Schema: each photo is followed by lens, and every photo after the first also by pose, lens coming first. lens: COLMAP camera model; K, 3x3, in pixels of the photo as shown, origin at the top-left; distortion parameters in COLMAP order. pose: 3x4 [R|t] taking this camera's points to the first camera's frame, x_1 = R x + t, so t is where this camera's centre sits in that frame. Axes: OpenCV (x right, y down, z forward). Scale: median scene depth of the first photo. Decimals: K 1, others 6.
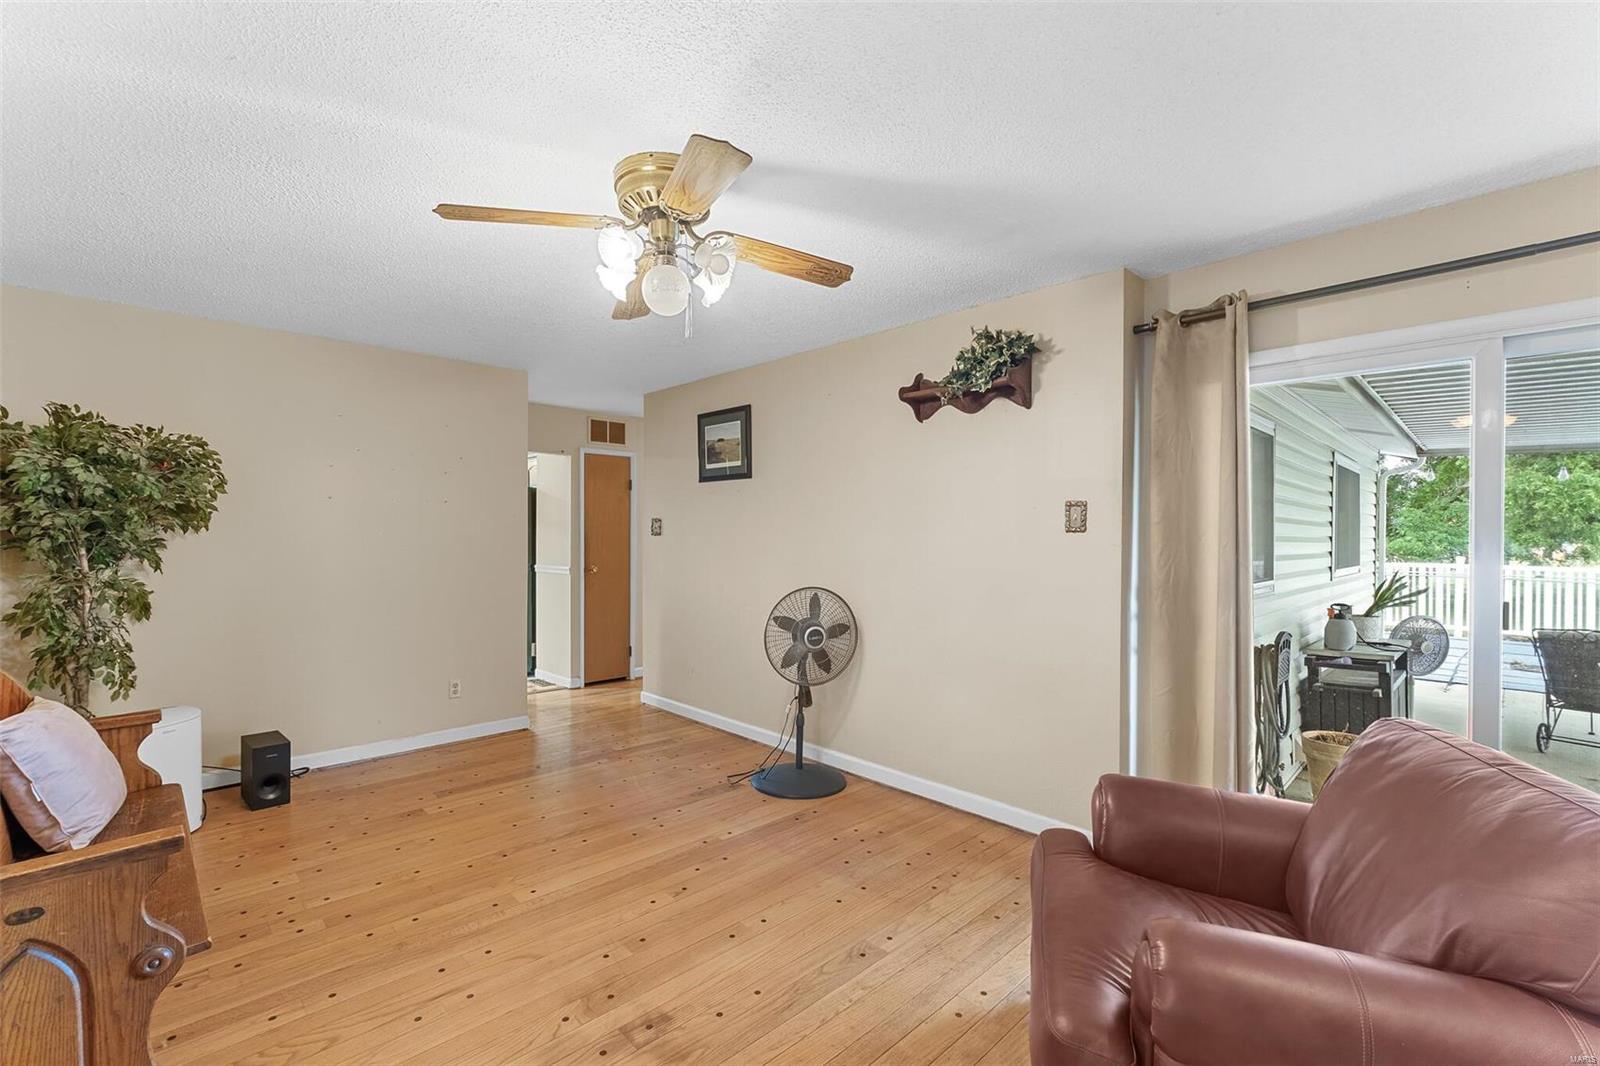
lens RADIAL K [[712.7, 0, 776.4], [0, 712.7, 533.5], [0, 0, 1]] dist [-0.002324, -0.000921]
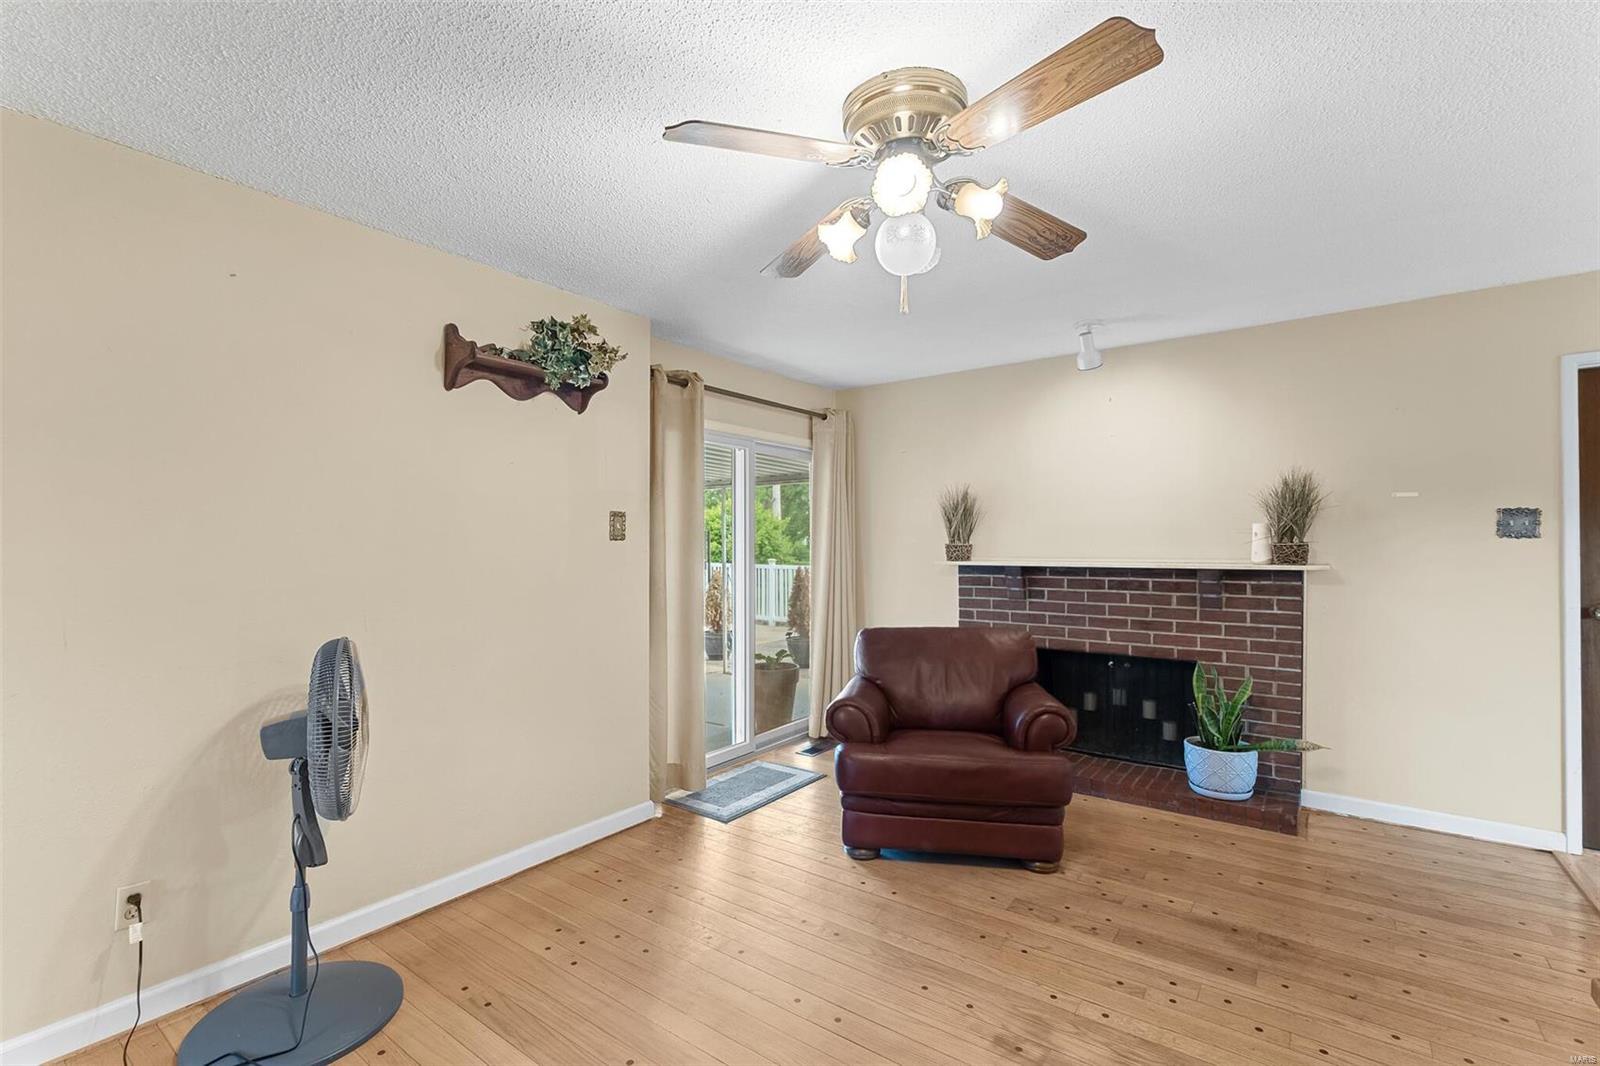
lens RADIAL K [[712.7, 0, 776.4], [0, 712.7, 533.5], [0, 0, 1]] dist [-0.002324, -0.000921]
pose [[-0.160646, 0.011976, 0.986939, -0.632572], [0.002373, 0.999928, -0.011747, 0.001317], [-0.987009, 0.000454, -0.160663, 0.860115]]
